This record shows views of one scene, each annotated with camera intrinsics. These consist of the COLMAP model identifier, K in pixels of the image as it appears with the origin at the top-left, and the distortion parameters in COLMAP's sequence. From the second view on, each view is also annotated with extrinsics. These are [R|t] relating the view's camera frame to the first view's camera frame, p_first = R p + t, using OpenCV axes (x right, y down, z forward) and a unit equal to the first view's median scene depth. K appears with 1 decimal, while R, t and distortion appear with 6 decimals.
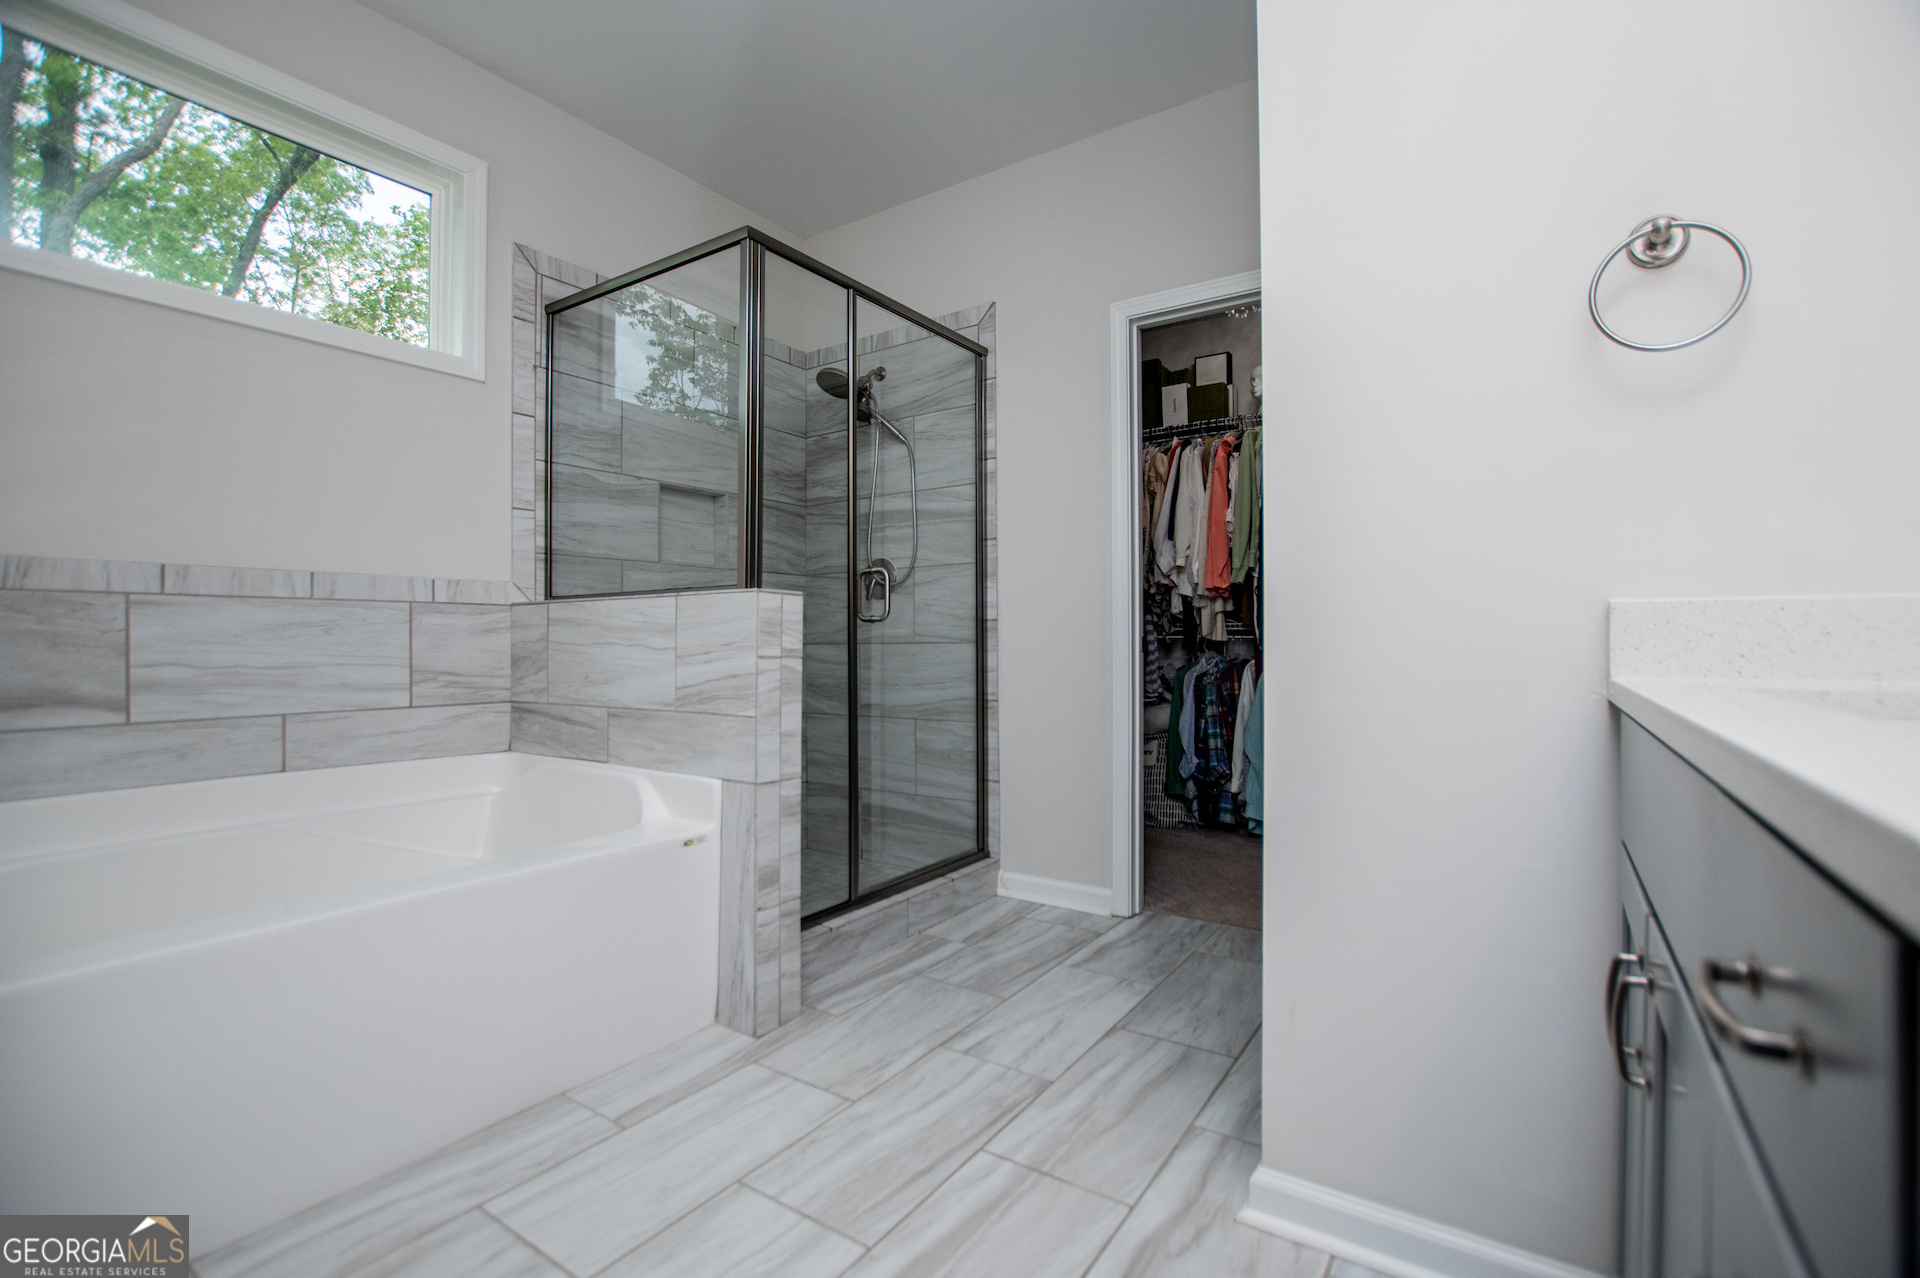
lens RADIAL K [[853.0, 0, 966.1], [0, 853.0, 635.7], [0, 0, 1]] dist [-0.000785, -0.000151]
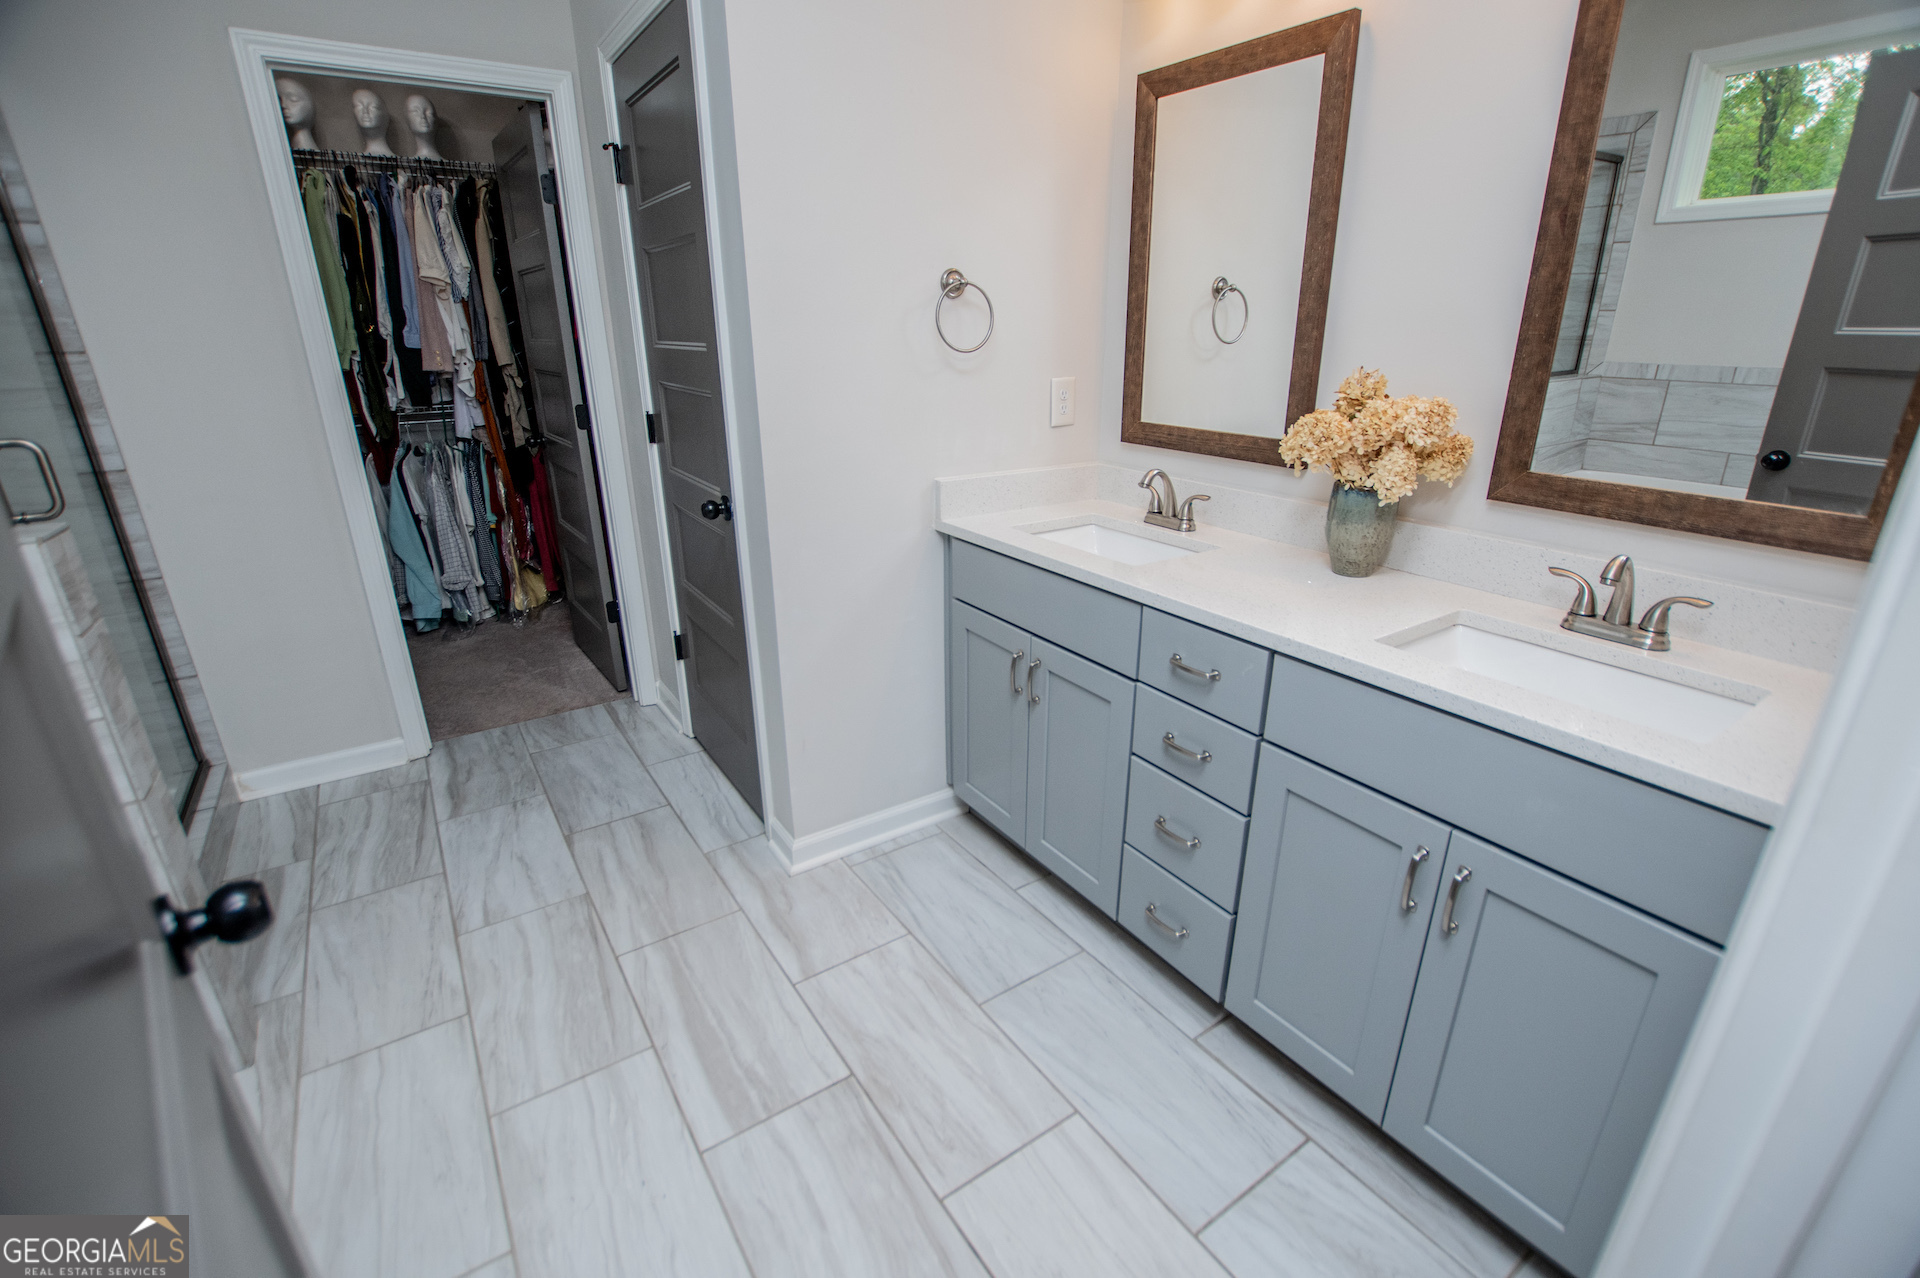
lens RADIAL K [[850.6, 0, 970.8], [0, 850.6, 639.6], [0, 0, 1]] dist [-0.028574, -0.000824]
pose [[0.366541, -0.321466, 0.873102, -0.627261], [-0.006444, 0.937514, 0.347887, -0.229935], [-0.930380, -0.133141, 0.341566, 0.139797]]
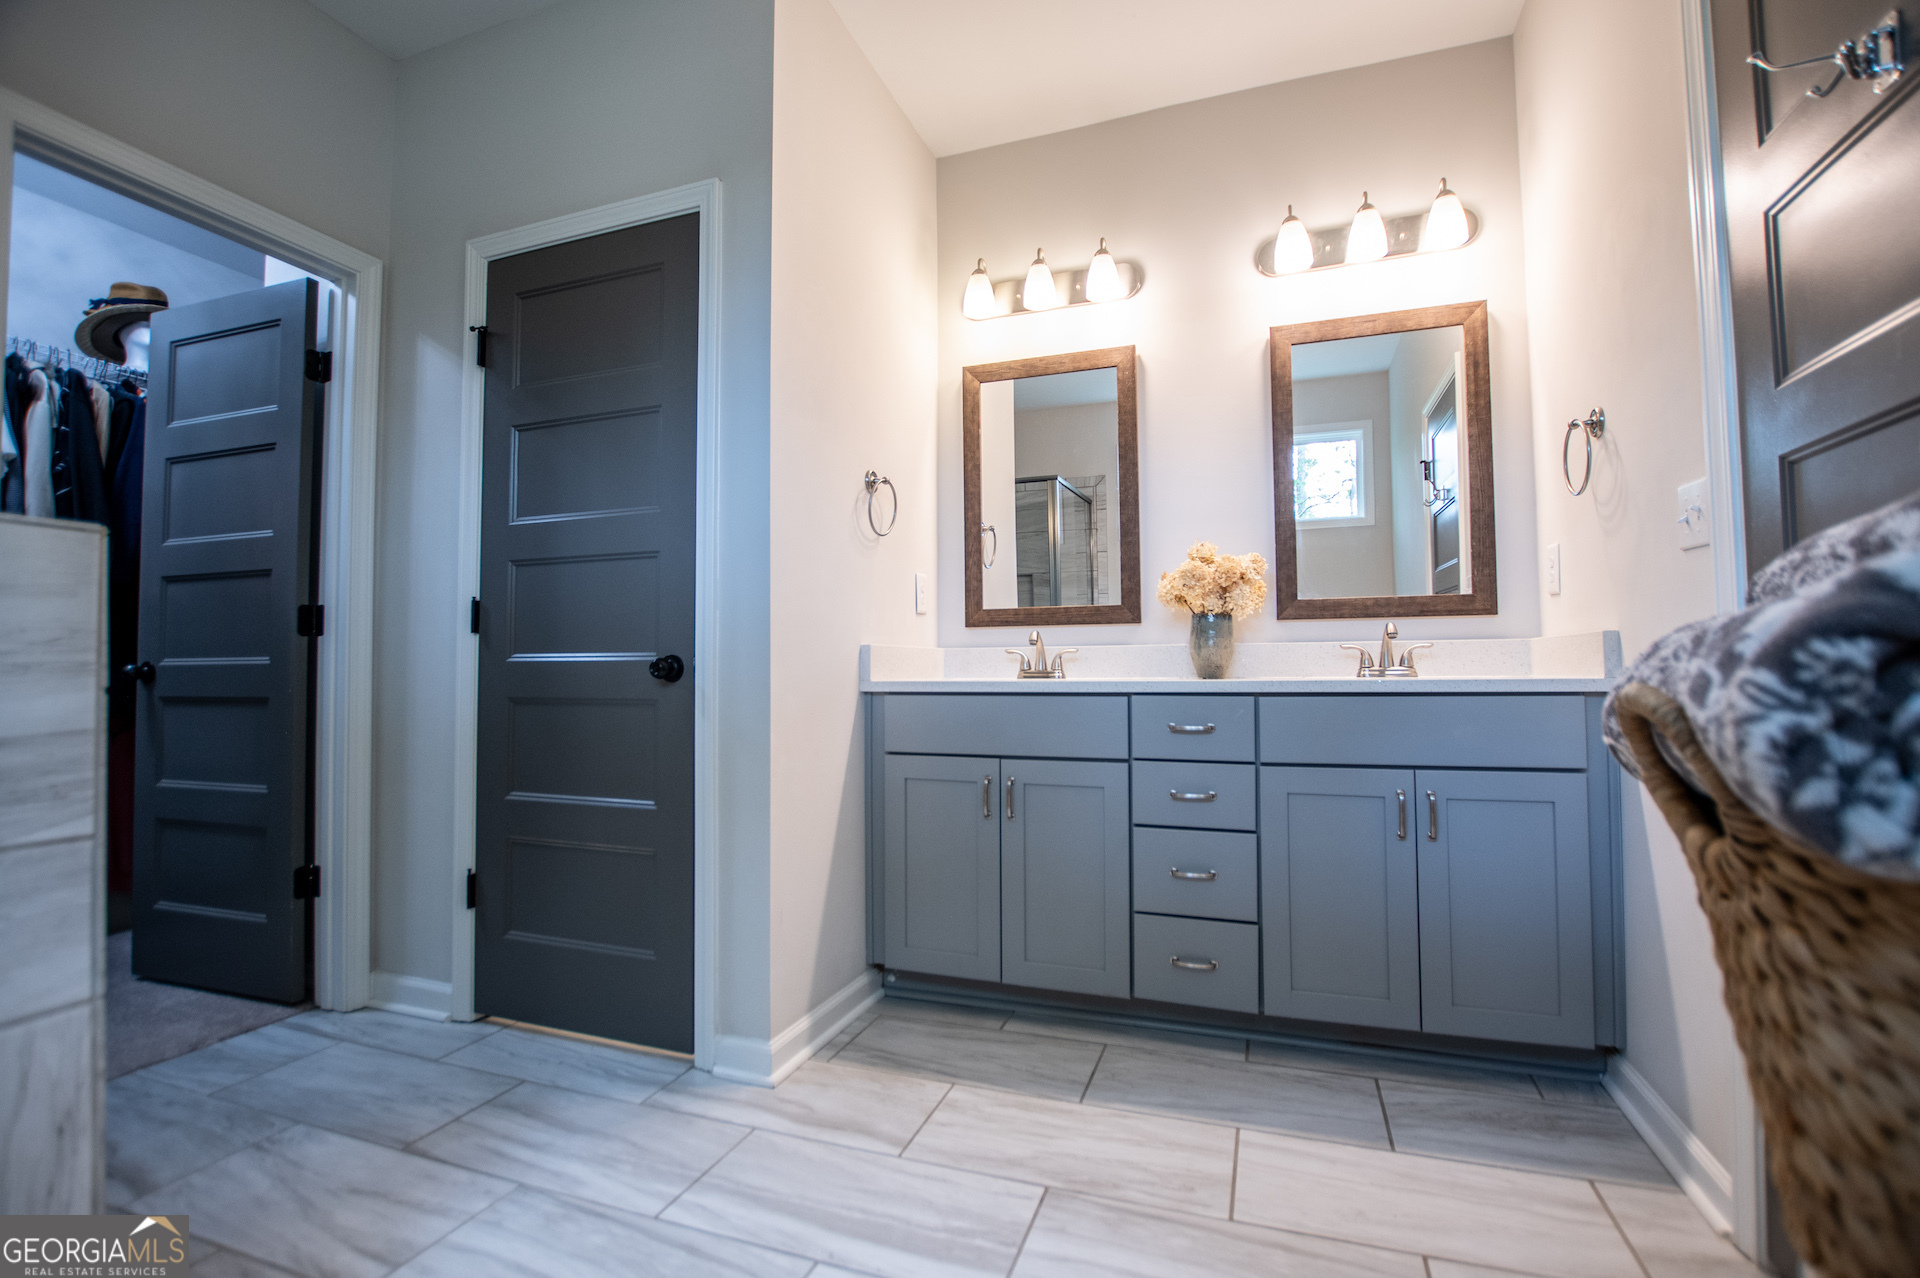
lens RADIAL K [[850.6, 0, 970.8], [0, 850.6, 639.6], [0, 0, 1]] dist [-0.028574, -0.000824]
pose [[-0.251548, 0.038722, 0.967070, -0.832624], [0.001603, 0.999215, -0.039592, 0.018558], [-0.967844, -0.008409, -0.251412, 0.788252]]
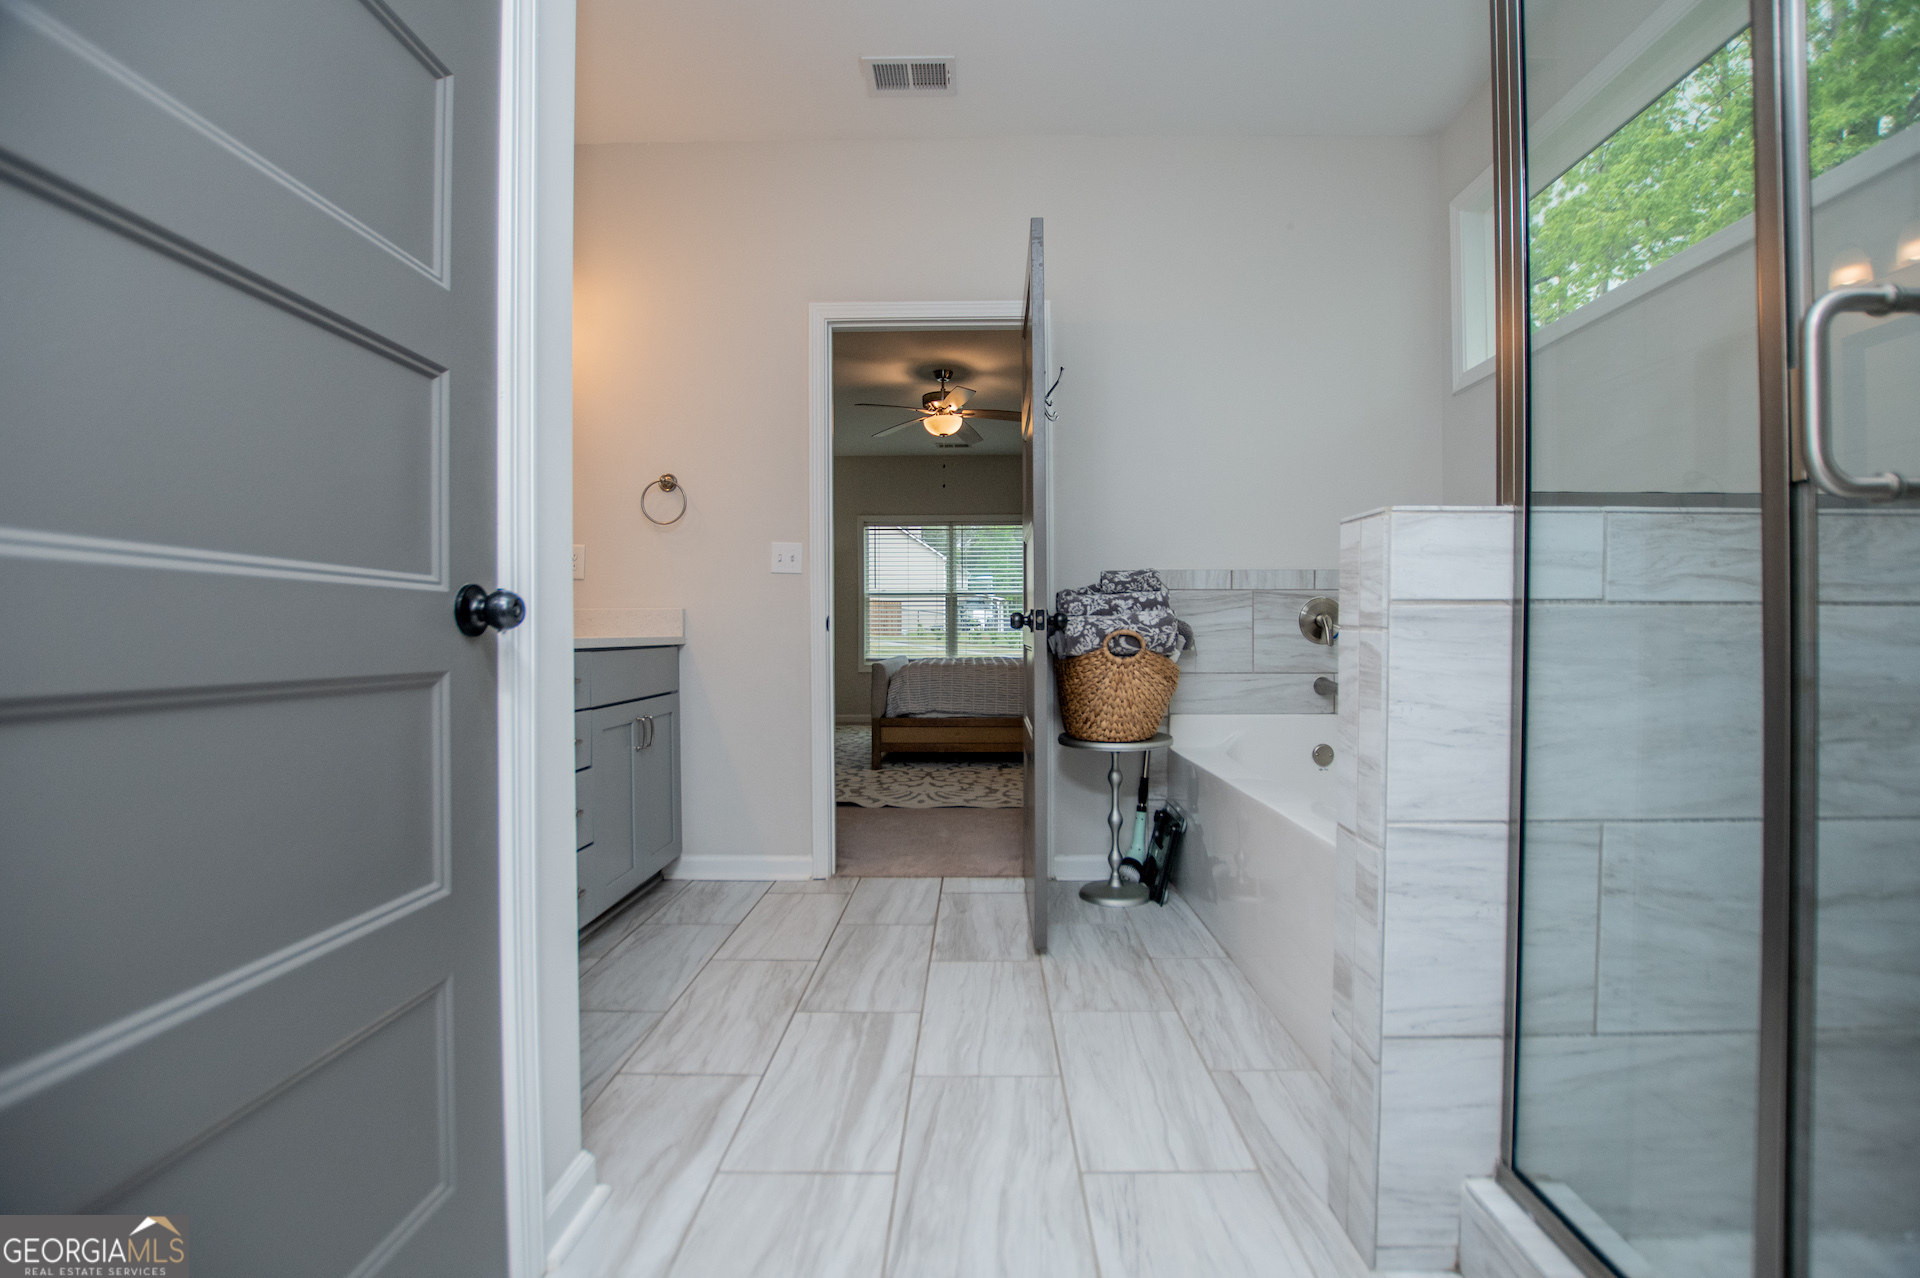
lens RADIAL K [[837.3, 0, 985.2], [0, 837.3, 638.3], [0, 0, 1]] dist [-0.027151, 0.000436]
pose [[-0.824789, 0.007989, -0.565384, 0.374387], [0.009168, 0.999958, 0.000755, 0.033391], [0.565366, -0.004561, -0.824827, 1.549555]]
